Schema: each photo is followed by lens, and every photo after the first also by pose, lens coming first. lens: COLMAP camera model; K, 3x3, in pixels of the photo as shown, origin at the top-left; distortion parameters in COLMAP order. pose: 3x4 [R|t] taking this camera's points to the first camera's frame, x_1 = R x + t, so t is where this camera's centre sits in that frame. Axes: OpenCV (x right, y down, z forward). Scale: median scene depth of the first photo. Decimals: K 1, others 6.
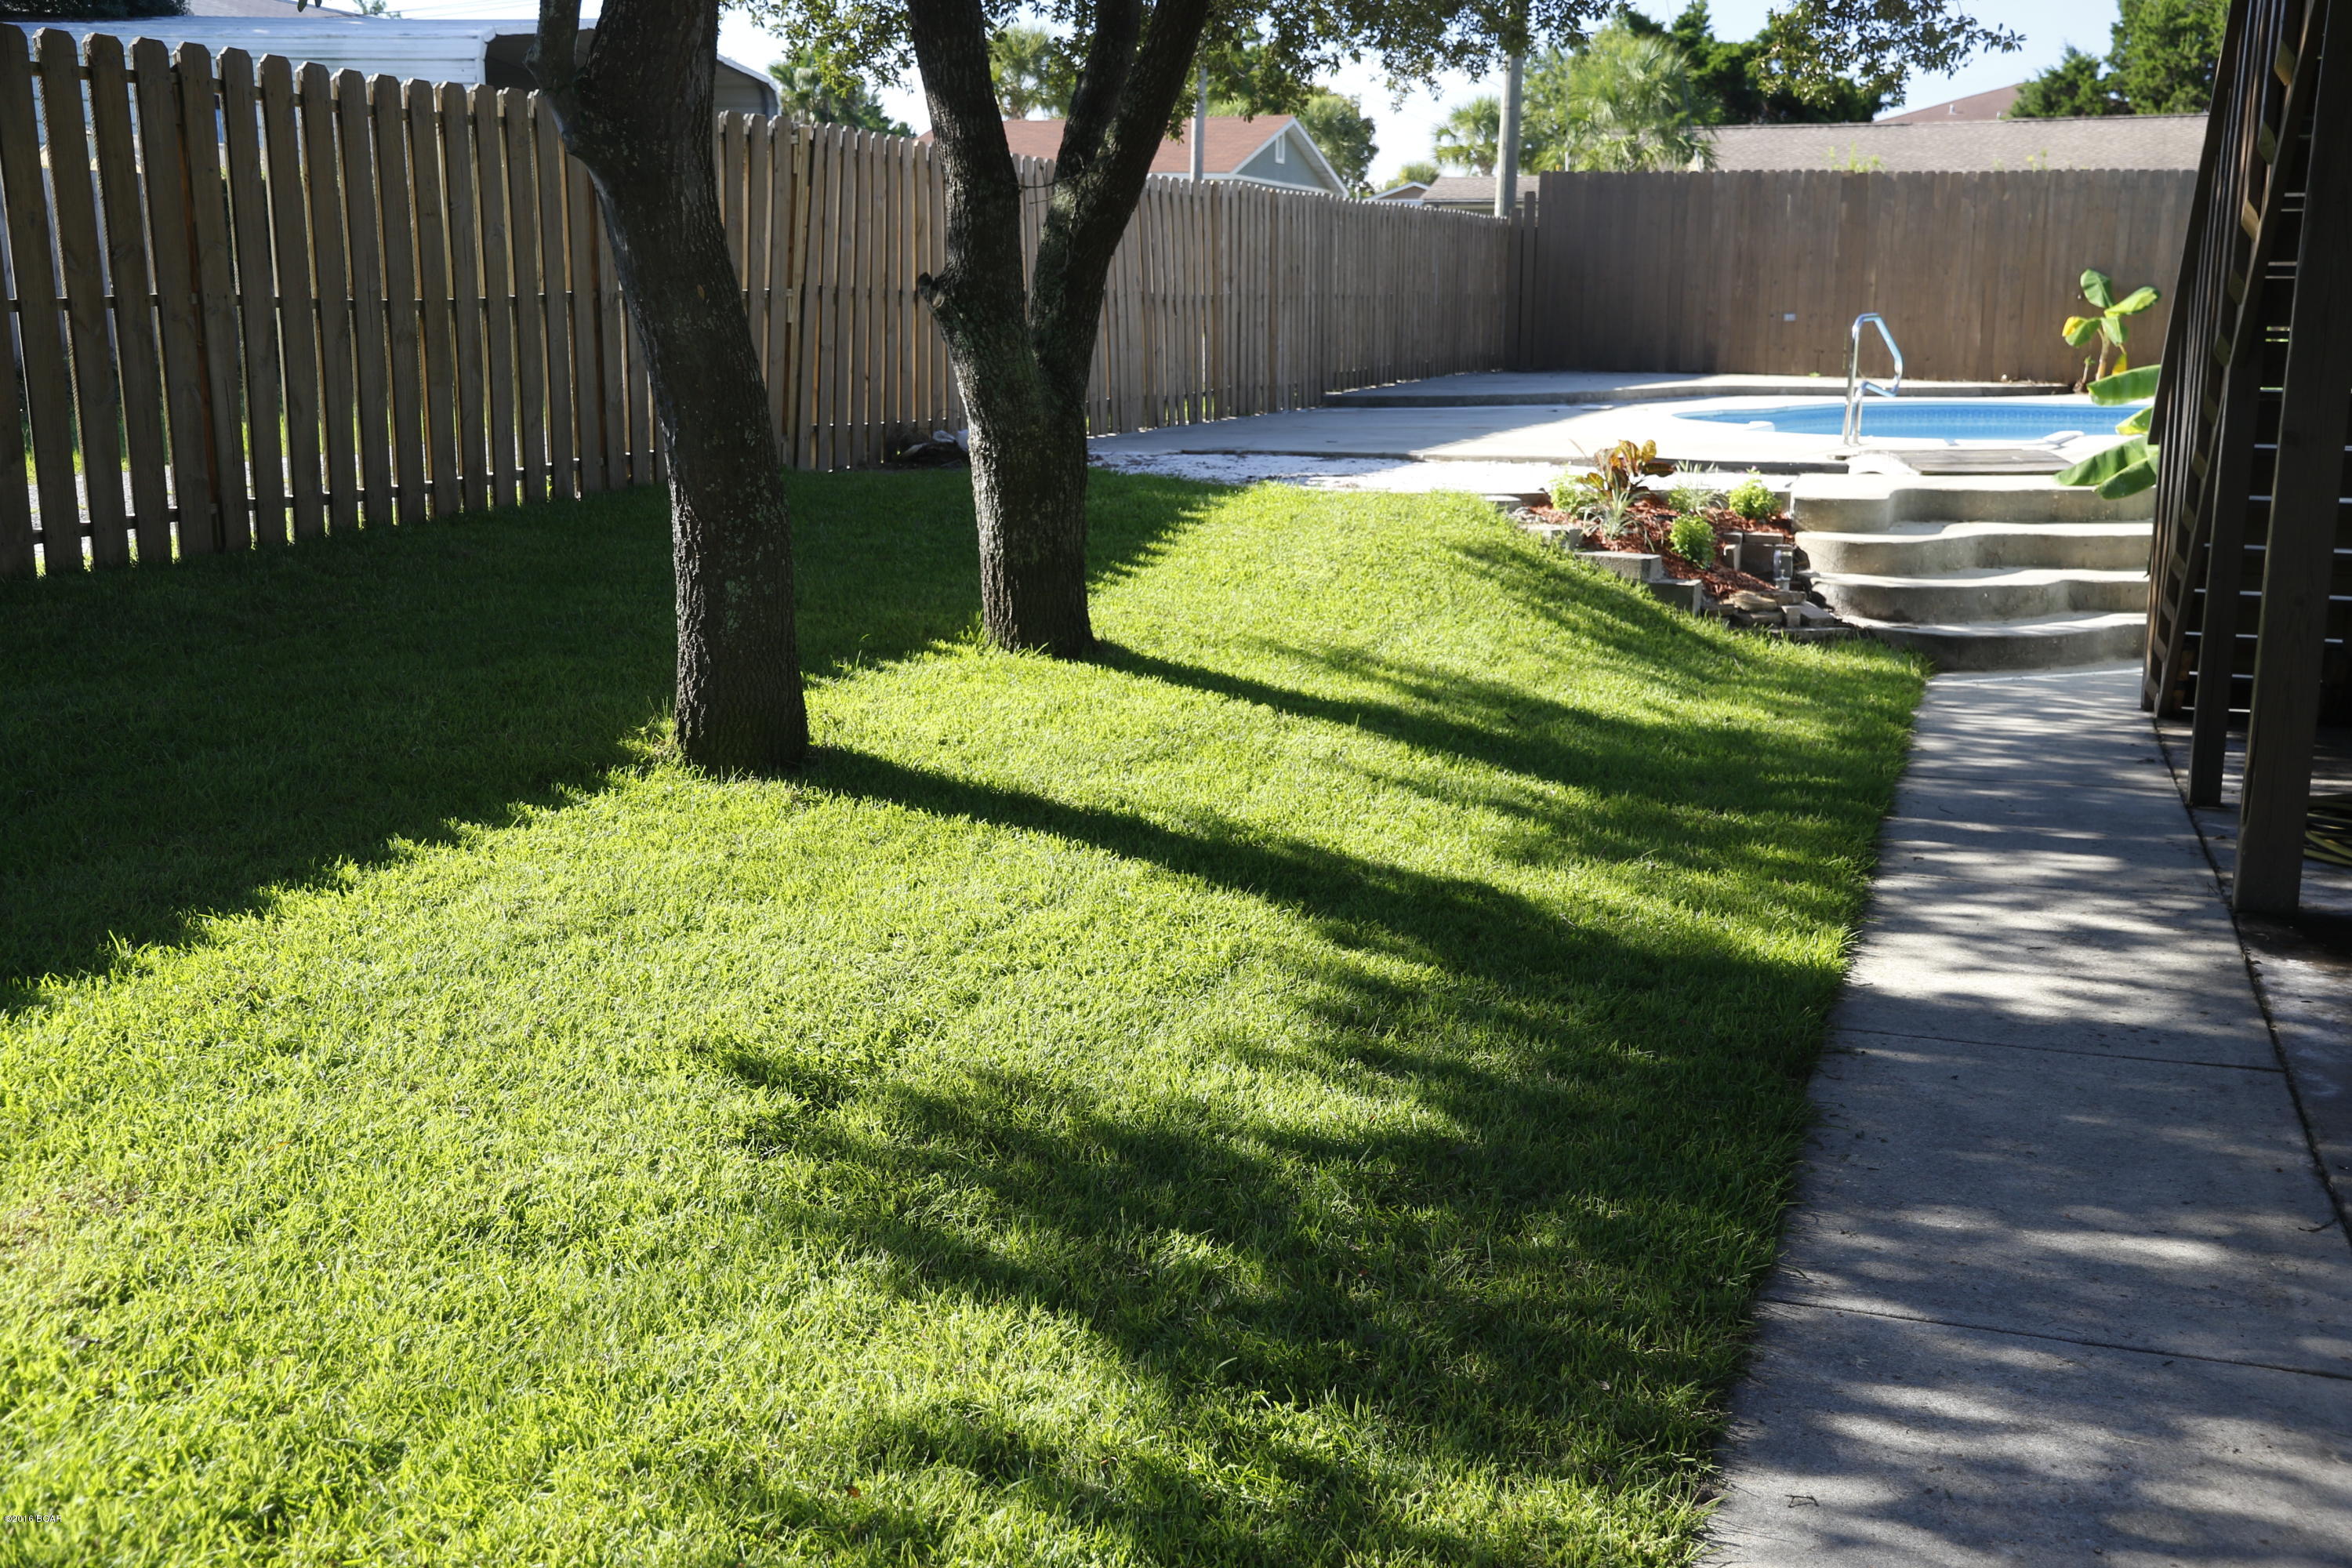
lens RADIAL K [[2379.2, 0, 1174.7], [0, 2379.2, 787.5], [0, 0, 1]] dist [0.026435, 0.000000]
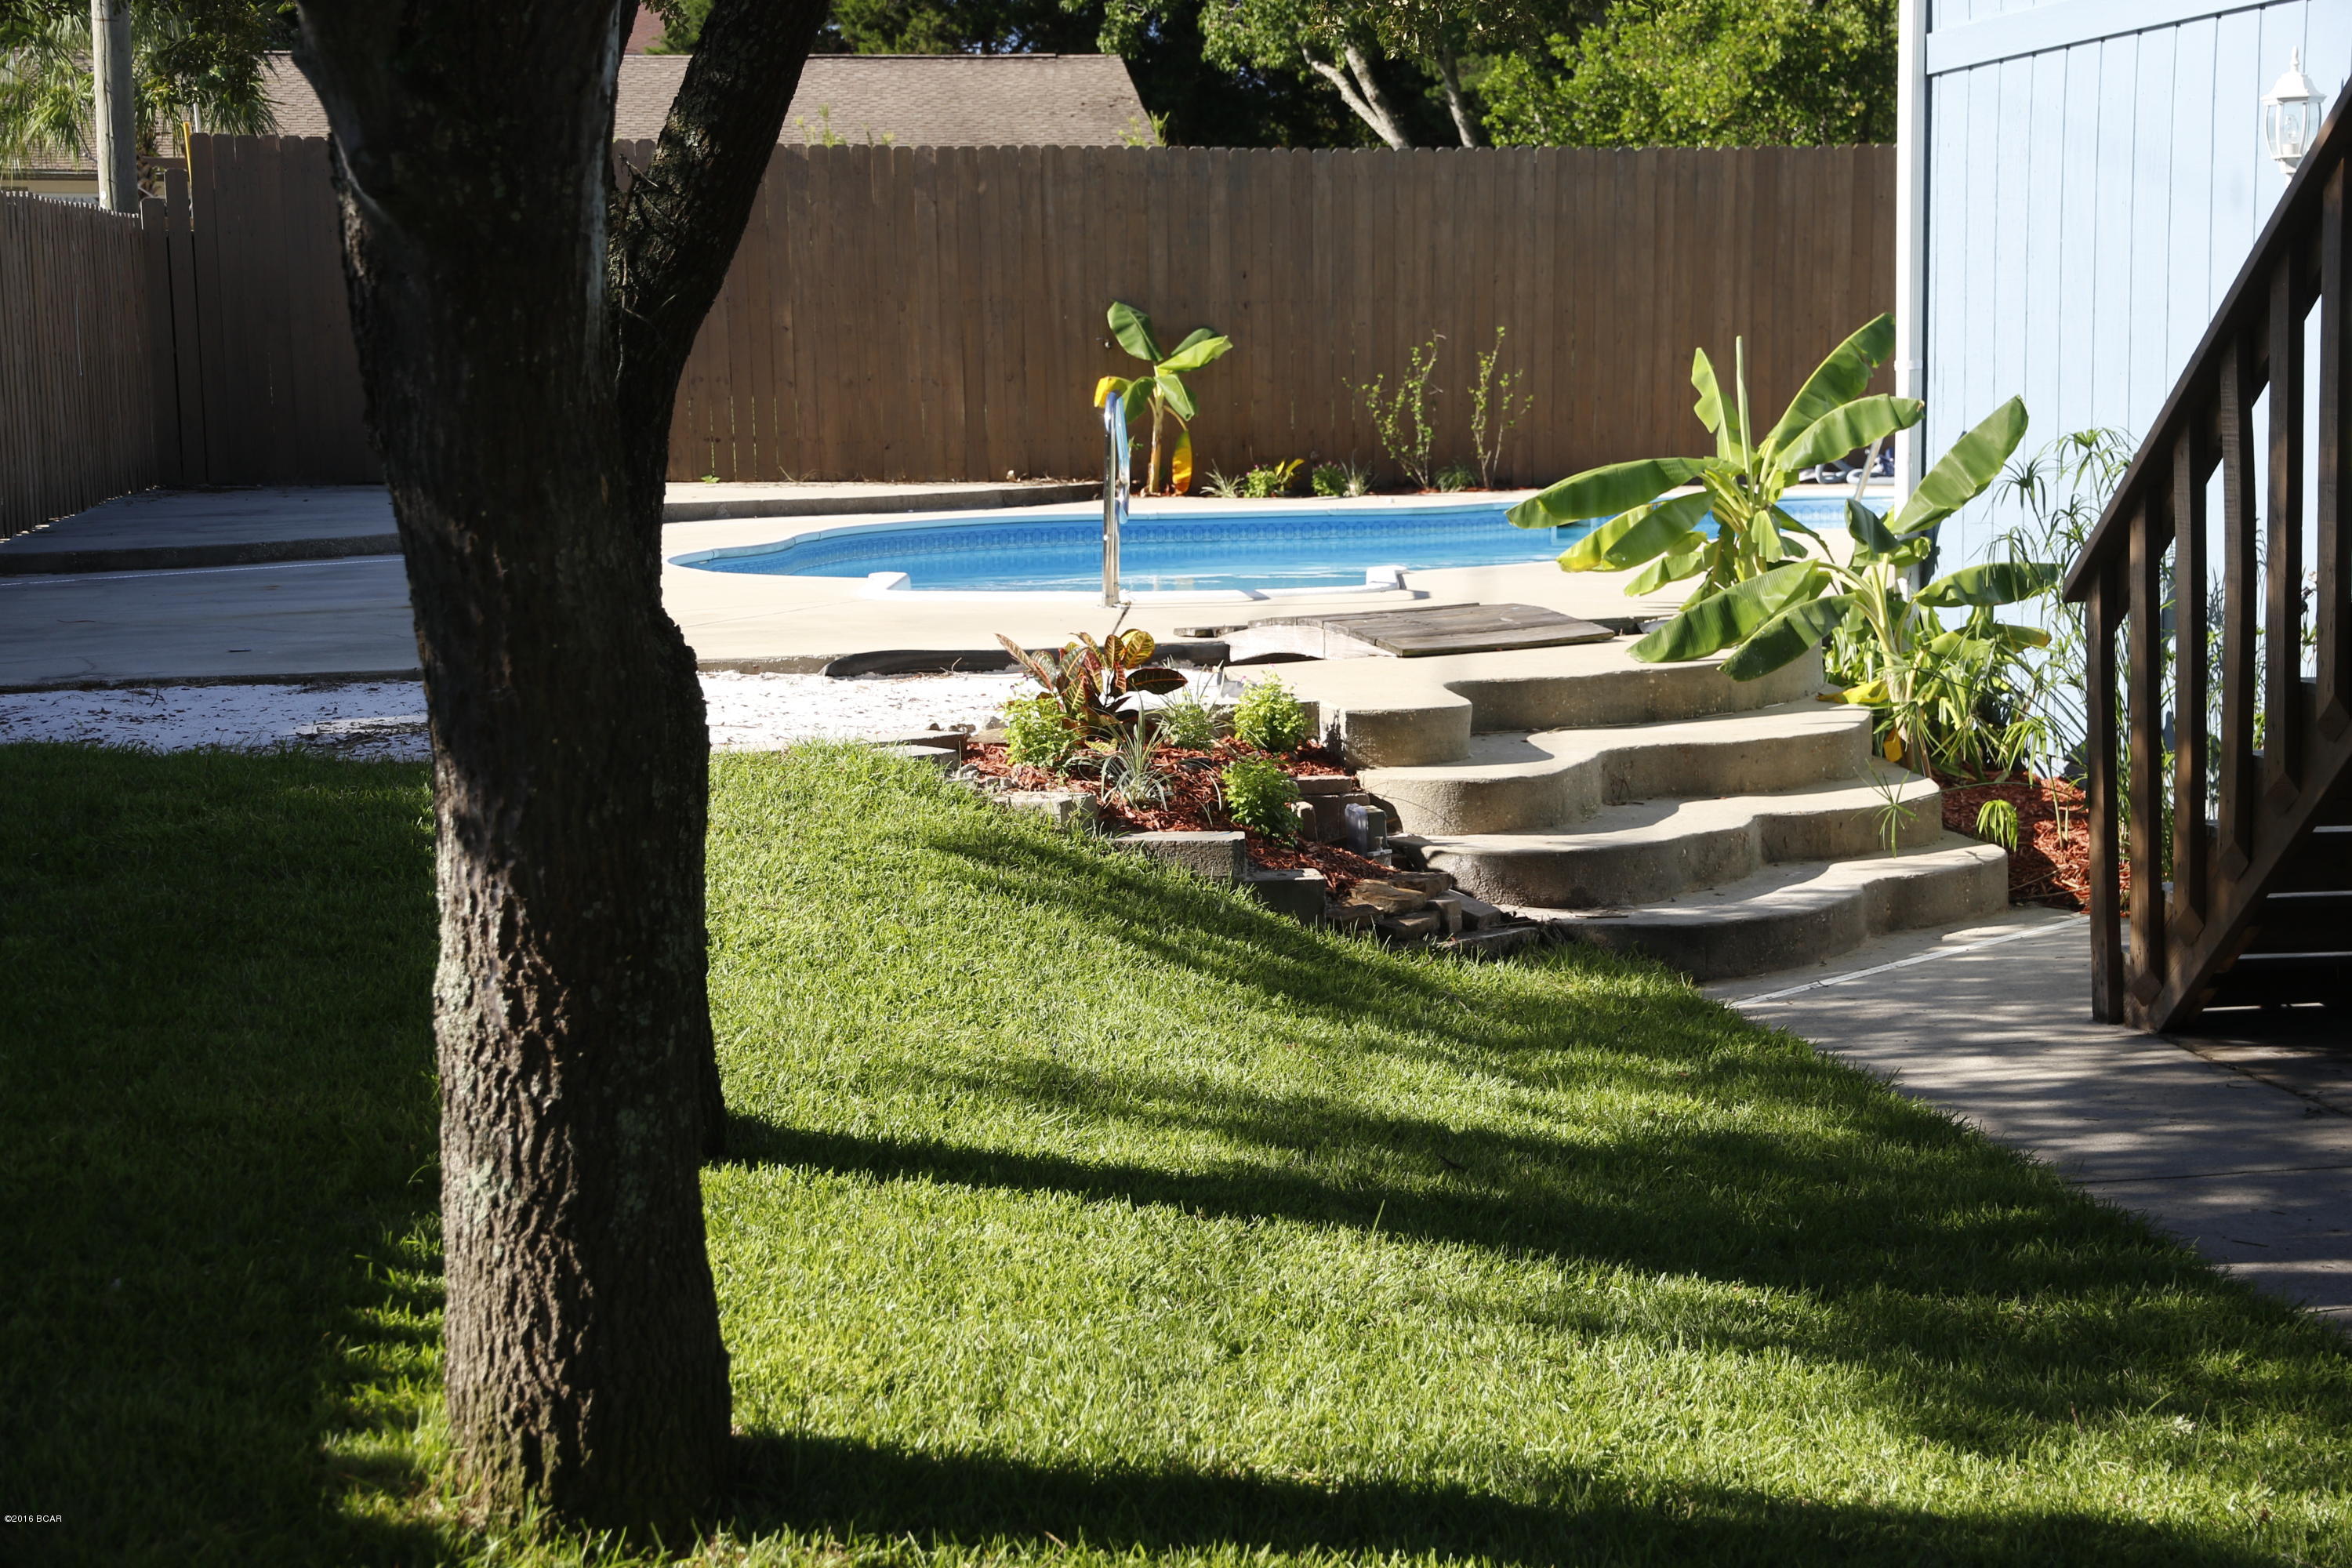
lens RADIAL K [[3982.2, 0, 1175.0], [0, 3982.2, 786.9], [0, 0, 1]] dist [0.076706, 0.000000]
pose [[0.862828, -0.076382, 0.499694, -0.273728], [0.119318, 0.991360, -0.054491, -0.054457], [-0.491214, 0.106639, 0.864486, 0.166479]]
